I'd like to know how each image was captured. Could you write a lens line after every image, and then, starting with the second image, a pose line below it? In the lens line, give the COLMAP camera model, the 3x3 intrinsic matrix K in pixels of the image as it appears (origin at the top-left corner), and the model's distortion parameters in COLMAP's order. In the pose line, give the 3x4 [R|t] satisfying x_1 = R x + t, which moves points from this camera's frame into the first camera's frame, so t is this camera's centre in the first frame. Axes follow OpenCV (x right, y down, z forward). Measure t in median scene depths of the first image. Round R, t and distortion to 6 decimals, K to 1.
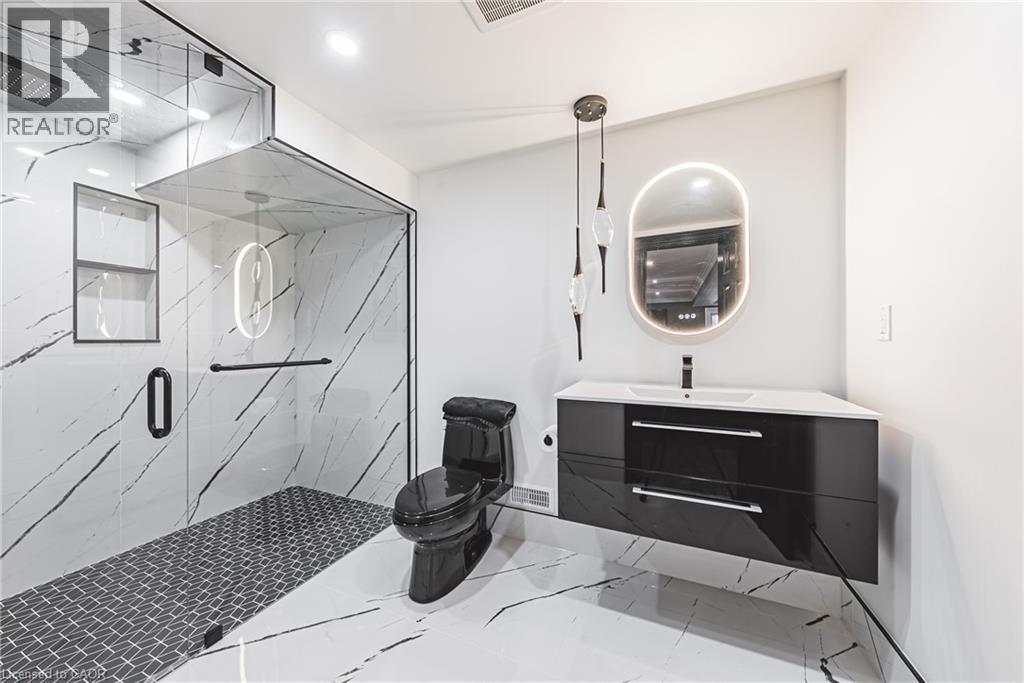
lens RADIAL K [[355.6, 0, 508.1], [0, 355.6, 336.7], [0, 0, 1]] dist [-0.001279, -0.000369]
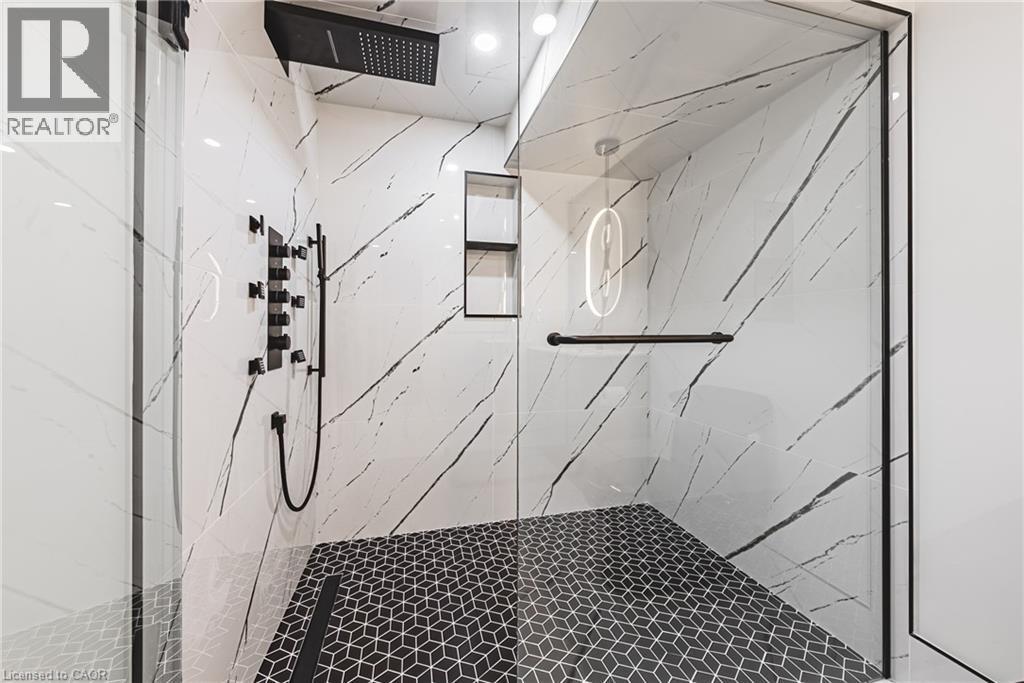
lens RADIAL K [[355.6, 0, 508.1], [0, 355.6, 336.7], [0, 0, 1]] dist [-0.001279, -0.000369]
pose [[0.637306, 0.016339, -0.770437, -0.230412], [0.003358, 0.999707, 0.023978, 0.040667], [0.770603, -0.017868, 0.637065, 0.317863]]
